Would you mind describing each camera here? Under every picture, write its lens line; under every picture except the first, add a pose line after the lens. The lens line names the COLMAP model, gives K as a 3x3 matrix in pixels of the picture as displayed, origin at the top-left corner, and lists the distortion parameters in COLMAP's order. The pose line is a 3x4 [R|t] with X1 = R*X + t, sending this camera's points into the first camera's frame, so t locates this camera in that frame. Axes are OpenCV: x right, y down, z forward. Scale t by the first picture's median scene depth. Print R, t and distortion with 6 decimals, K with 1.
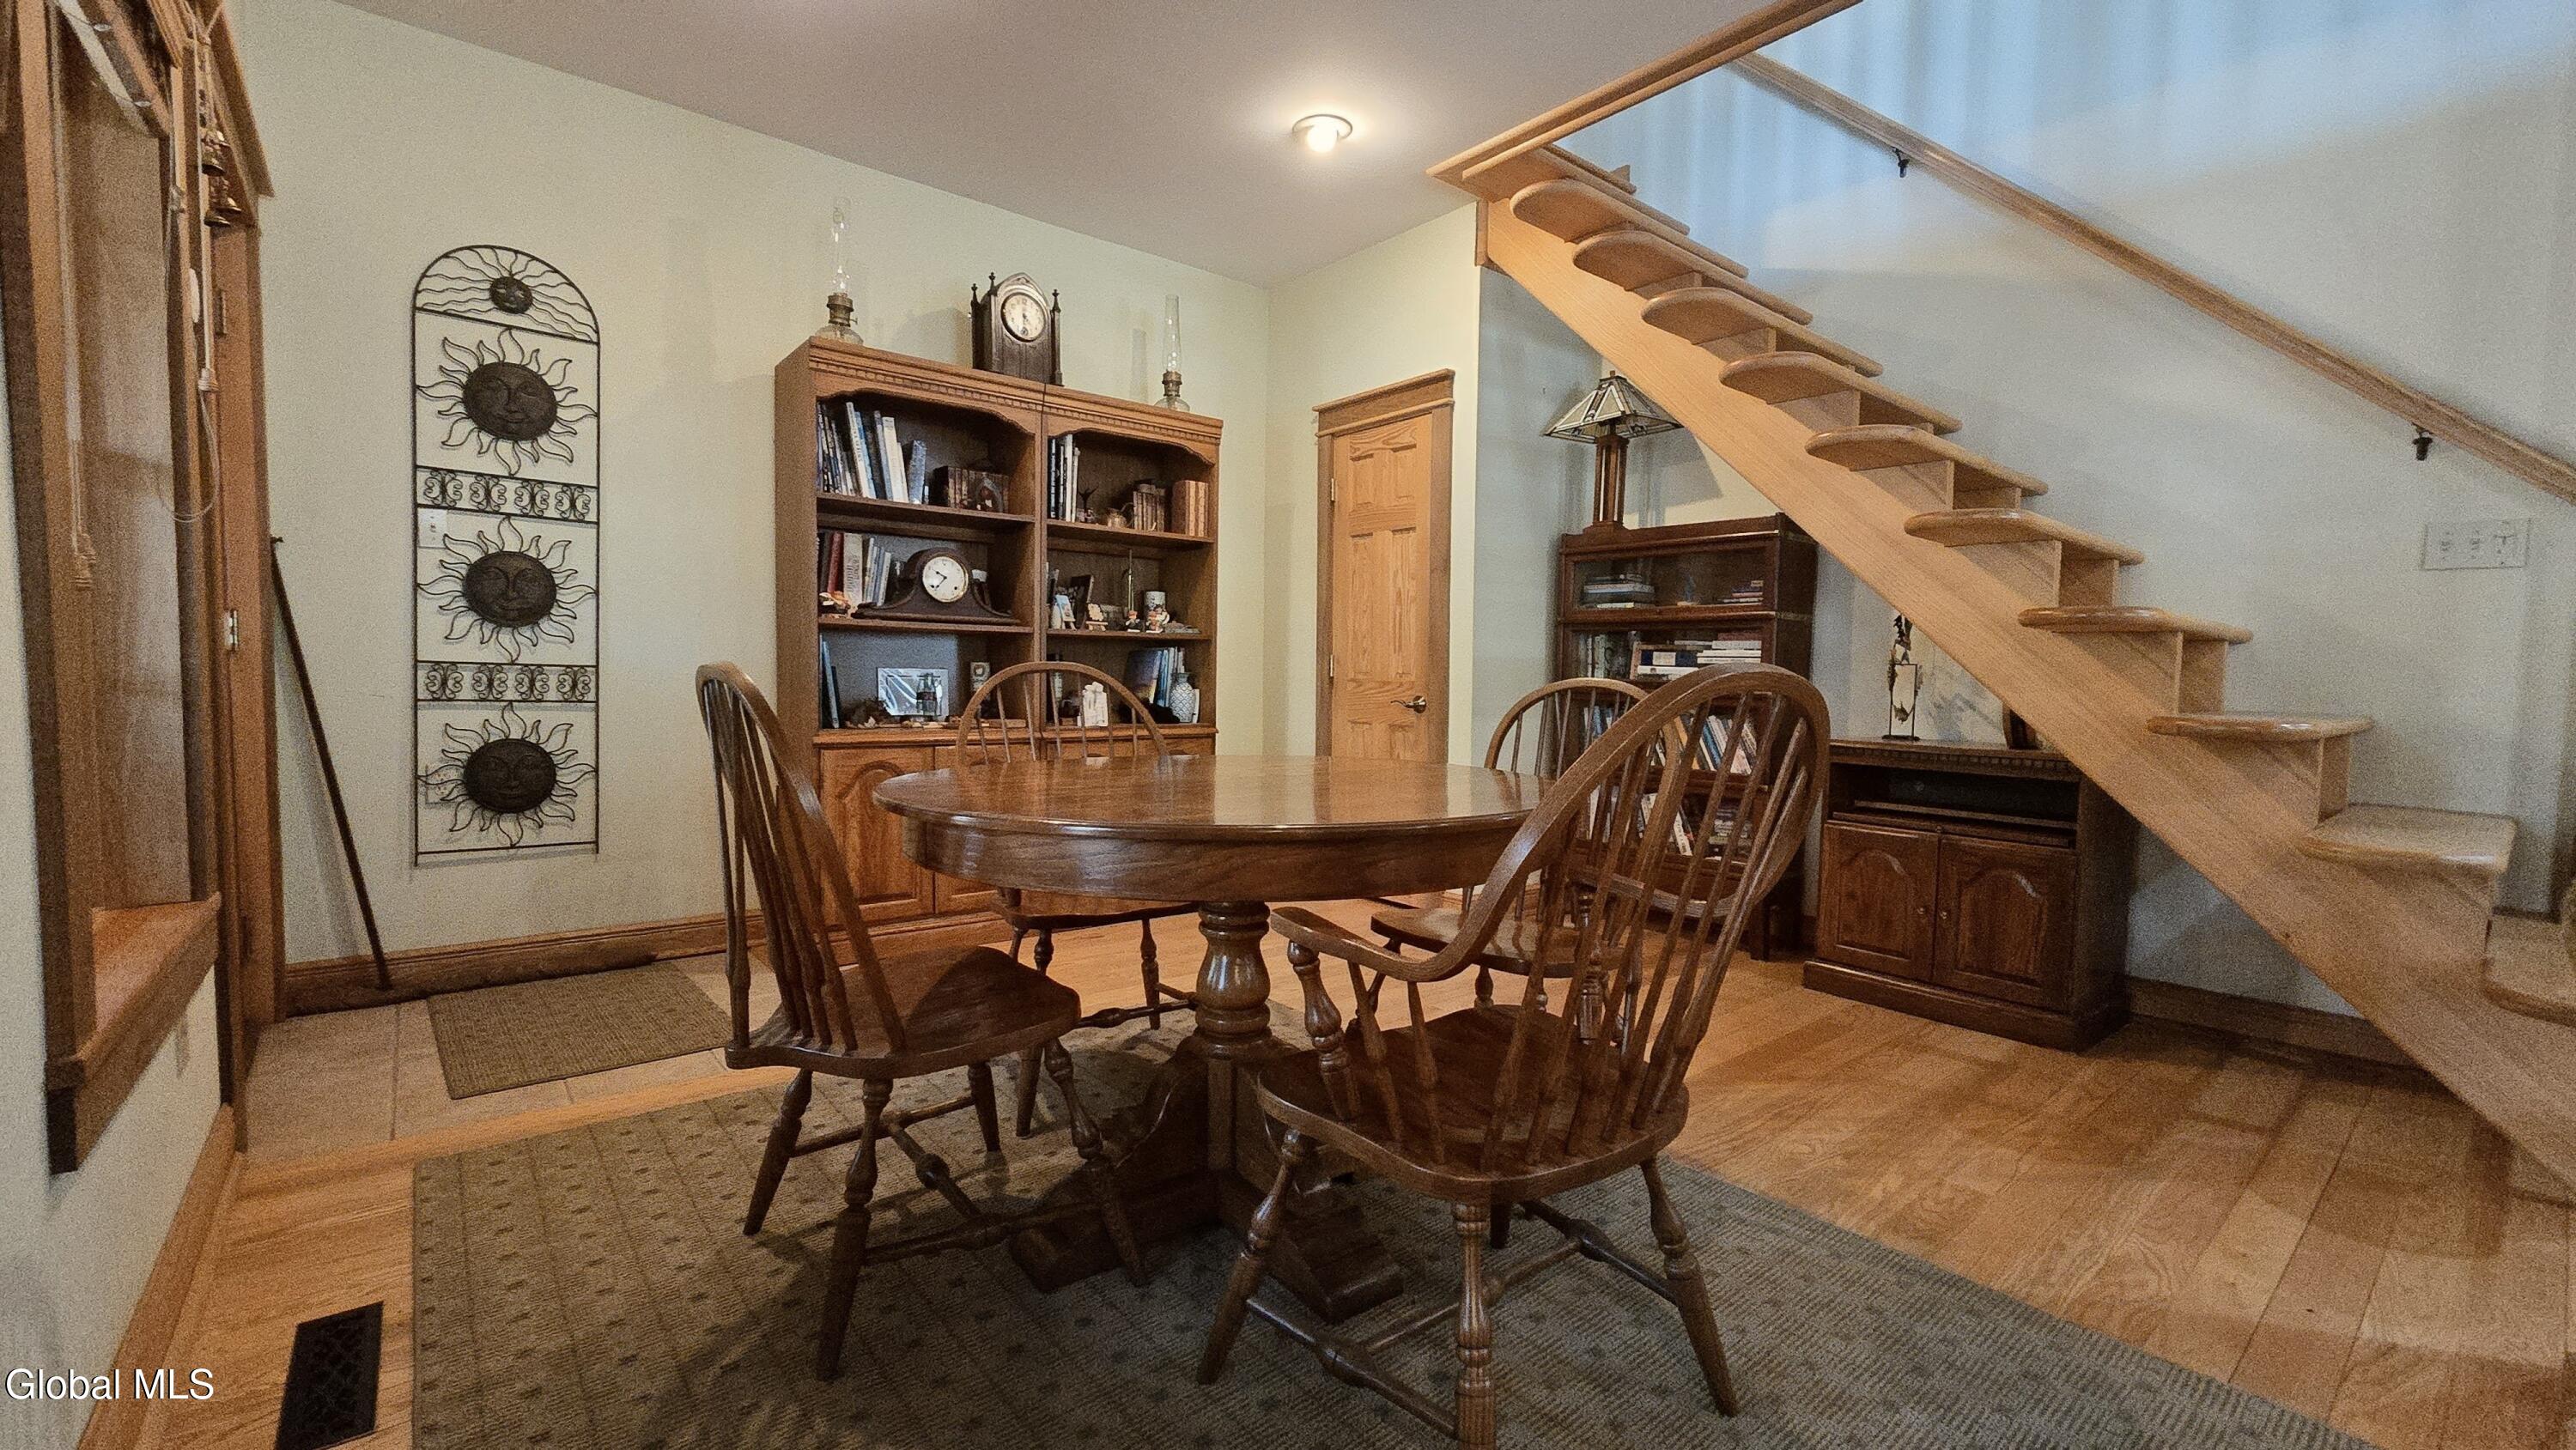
lens RADIAL K [[1059.9, 0, 1283.1], [0, 1059.9, 726.4], [0, 0, 1]] dist [-0.002833, -0.000104]
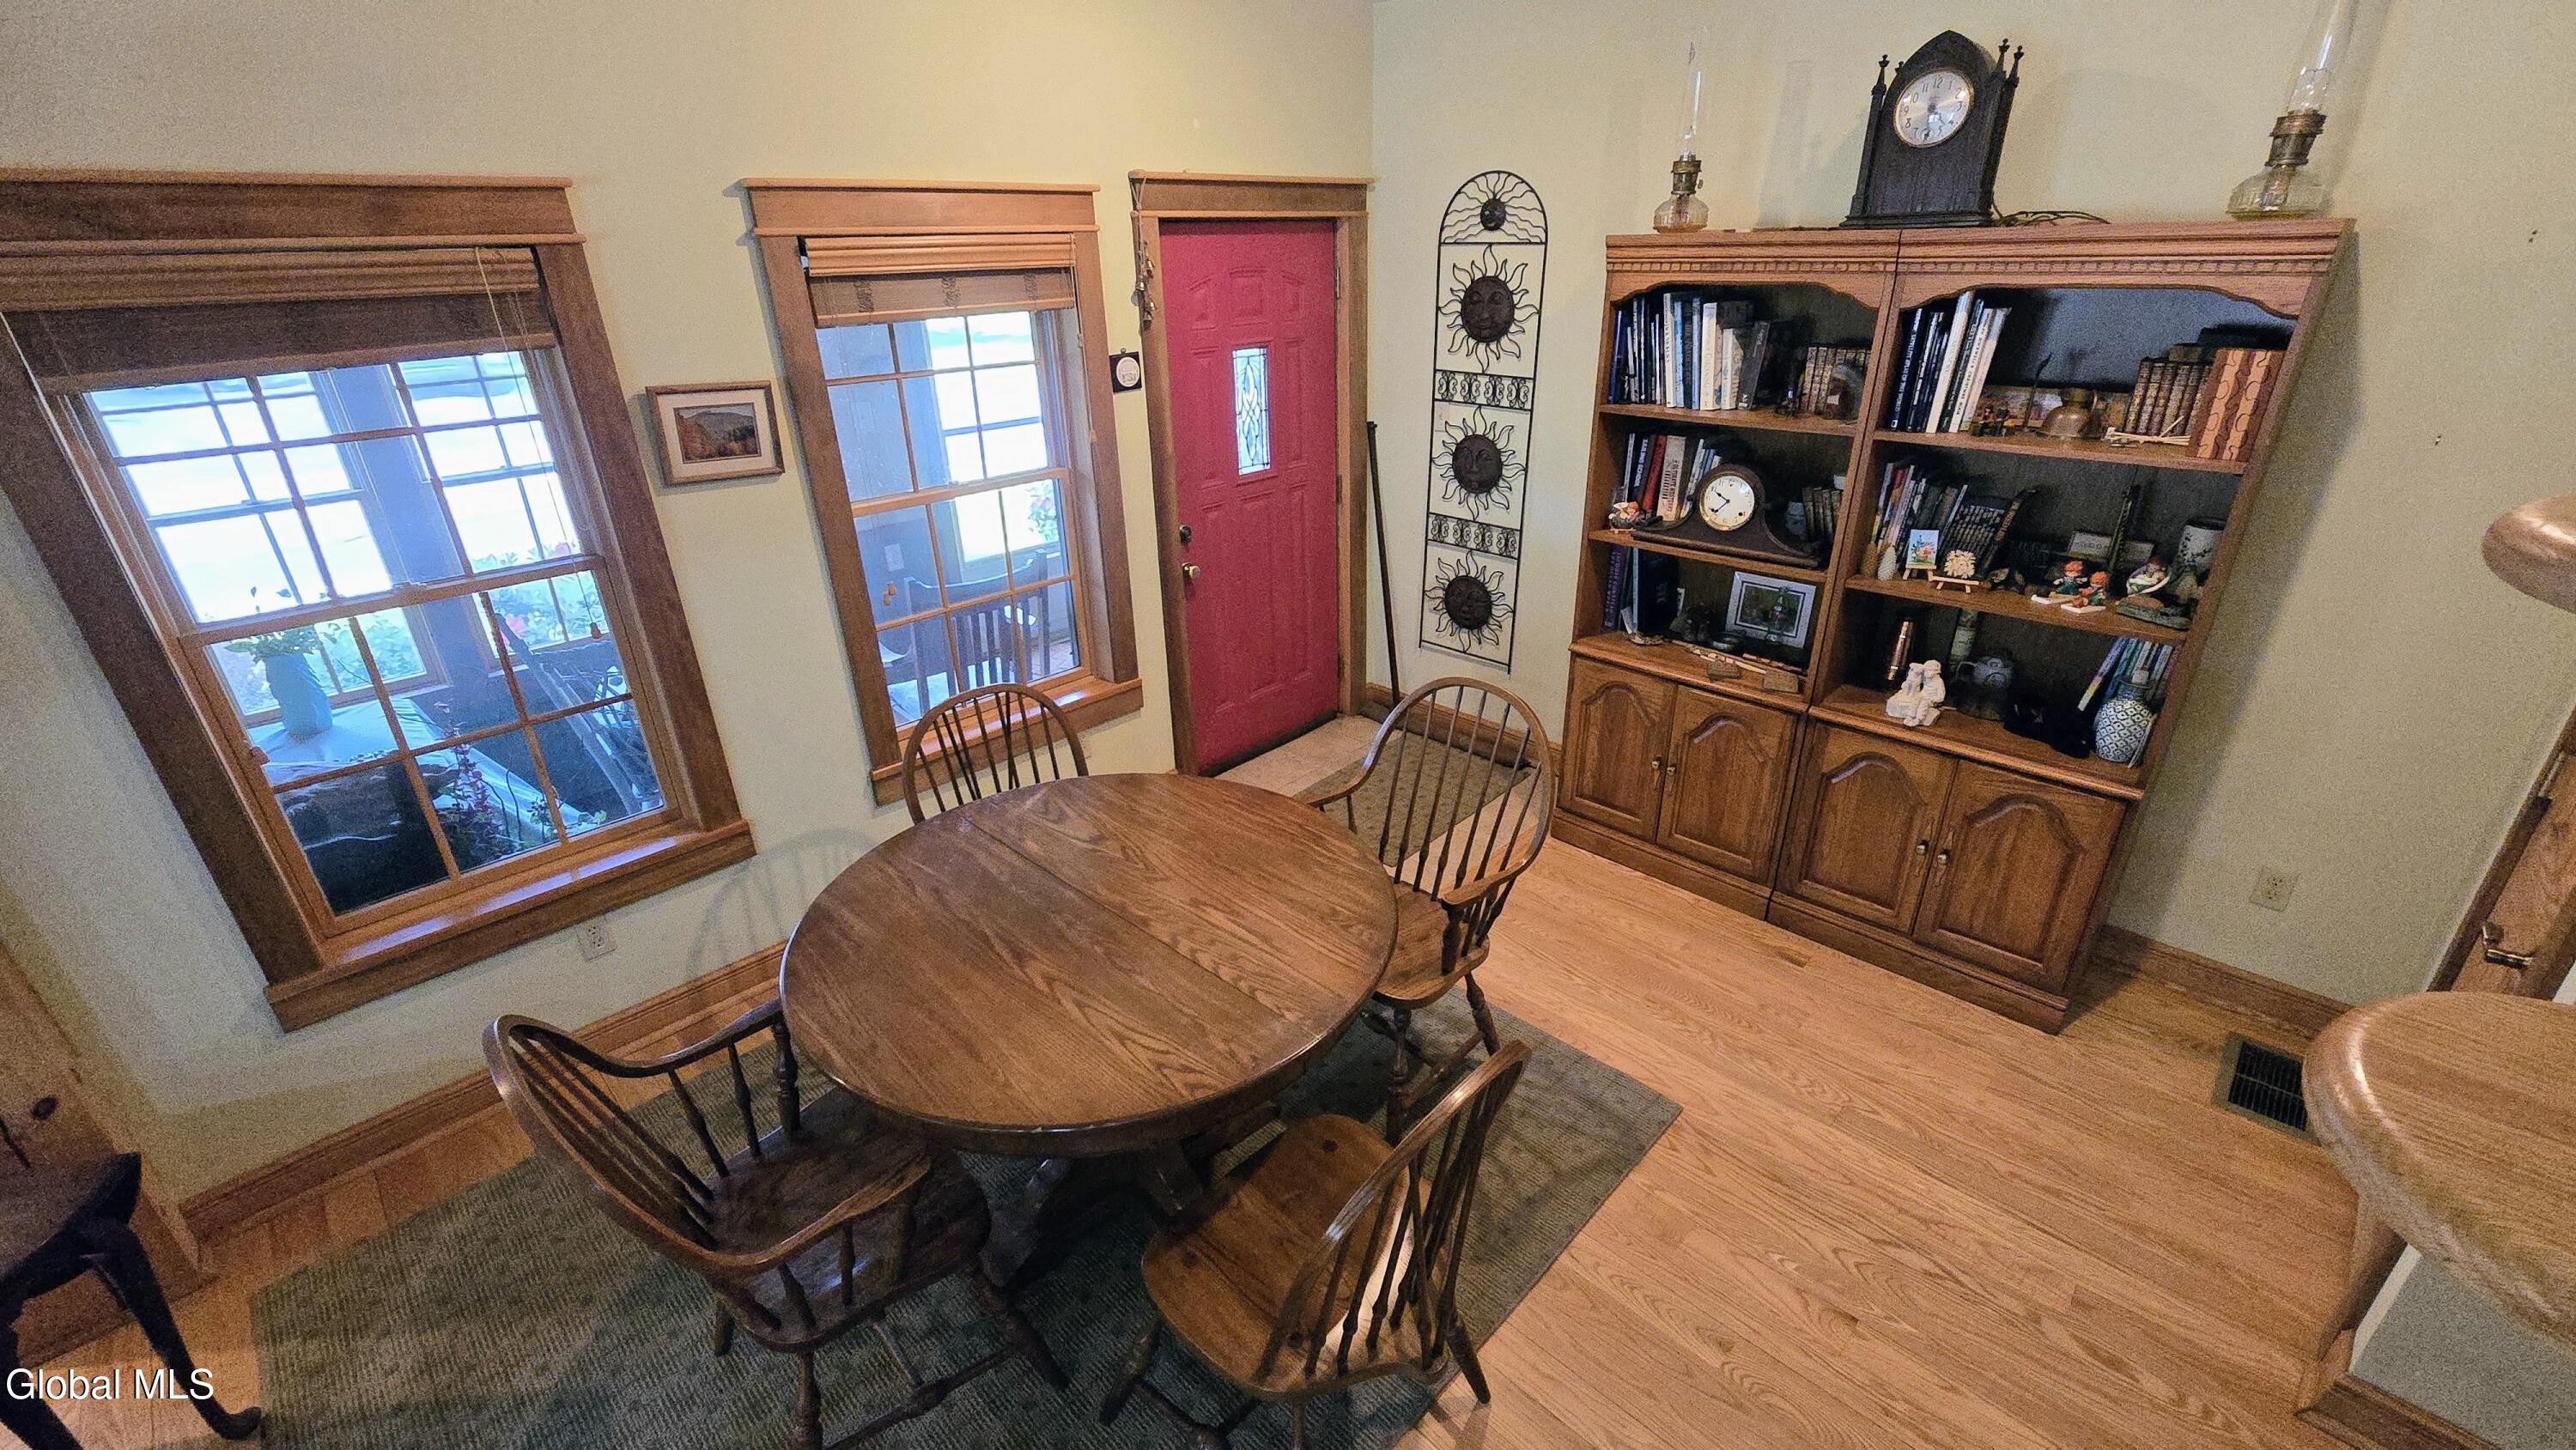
lens RADIAL K [[1038.6, 0, 1309.3], [0, 1038.6, 726.1], [0, 0, 1]] dist [0.000940, 0.000089]
pose [[0.116760, 0.398607, -0.909659, 0.527375], [-0.032367, 0.916965, 0.397653, -0.333524], [0.992633, -0.016987, 0.119966, 0.637493]]
